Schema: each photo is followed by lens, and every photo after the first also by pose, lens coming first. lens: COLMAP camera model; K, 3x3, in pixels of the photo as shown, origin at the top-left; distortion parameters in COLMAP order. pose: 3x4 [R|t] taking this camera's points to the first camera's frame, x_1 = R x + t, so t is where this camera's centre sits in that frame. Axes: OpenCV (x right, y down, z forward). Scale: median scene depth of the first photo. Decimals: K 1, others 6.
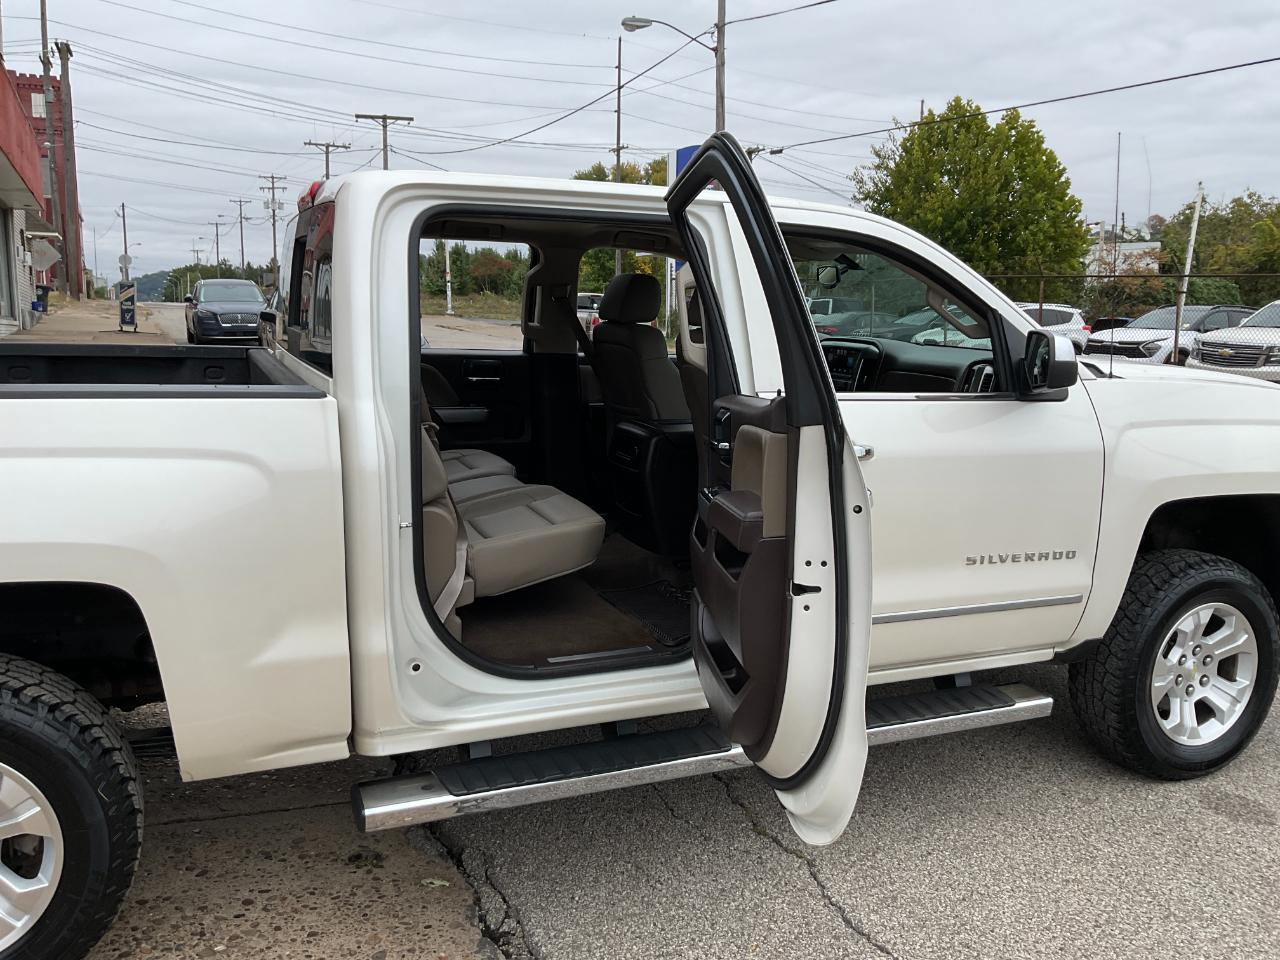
lens RADIAL K [[1063.5, 0, 641.0], [0, 1063.5, 486.8], [0, 0, 1]] dist [0.056547, -0.107963]
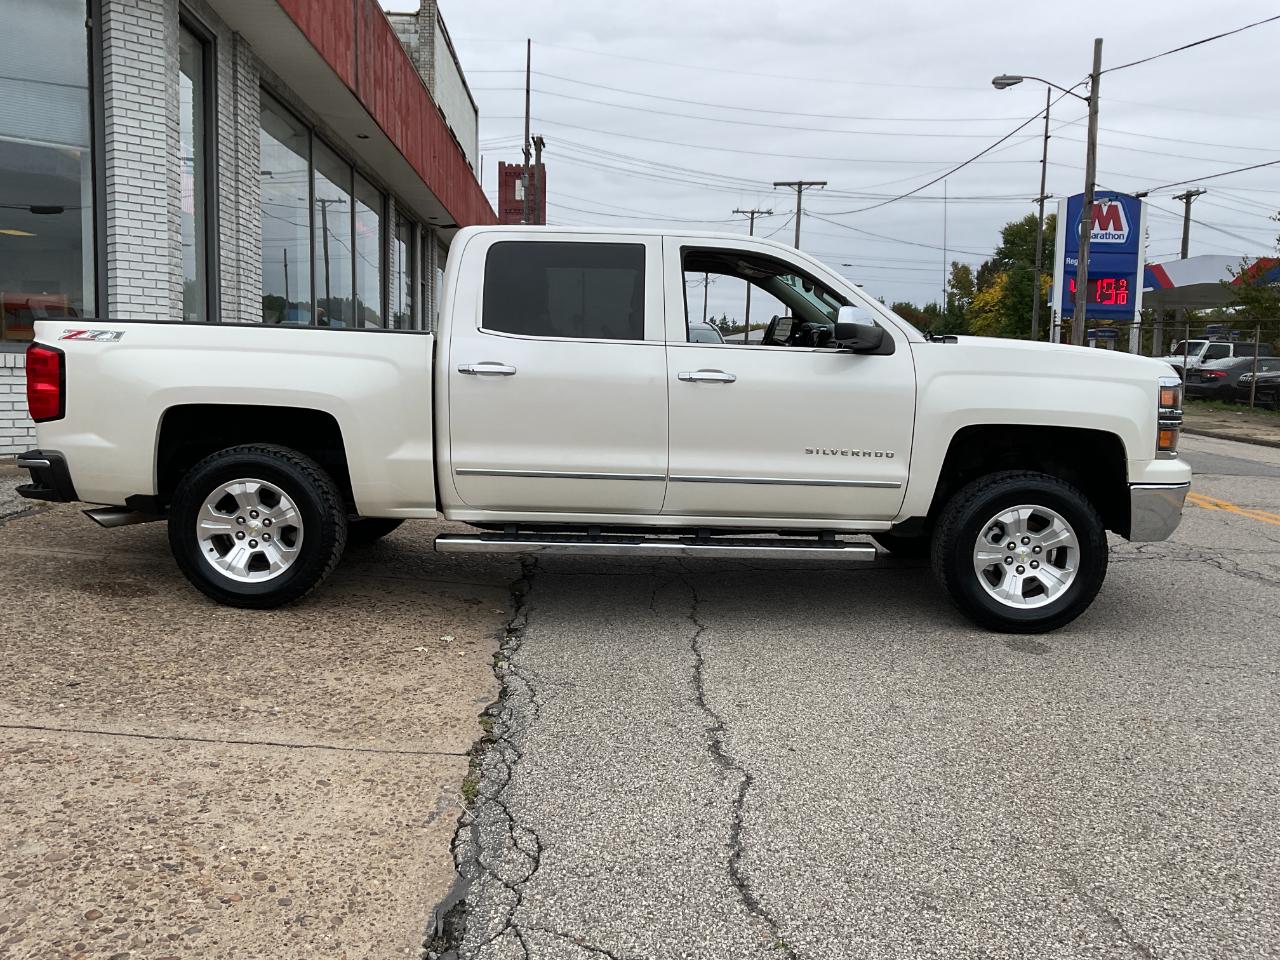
lens RADIAL K [[1063.5, 0, 636.7], [0, 1063.5, 480.7], [0, 0, 1]] dist [0.056547, -0.107963]
pose [[0.920346, 0.048669, -0.388066, 0.086783], [-0.071091, 0.996516, -0.043622, 0.025236], [0.384591, 0.067735, 0.920599, -0.071373]]
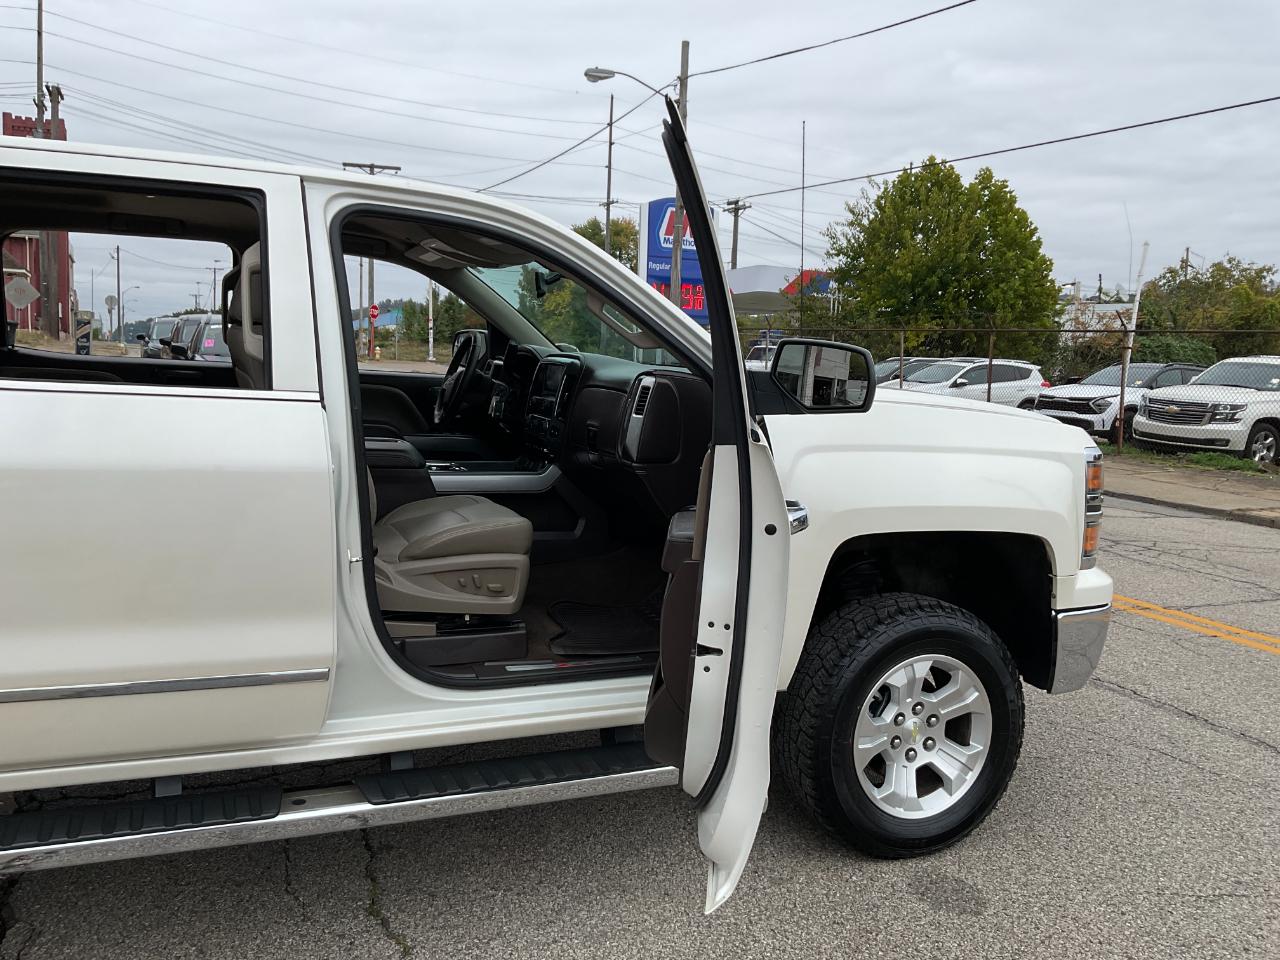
lens RADIAL K [[1063.5, 0, 639.1], [0, 1063.5, 484.7], [0, 0, 1]] dist [0.056547, -0.107963]
pose [[0.999775, 0.021166, -0.001199, 0.042250], [-0.021200, 0.998436, -0.051725, 0.002821], [0.000102, 0.051738, 0.998661, 0.016655]]
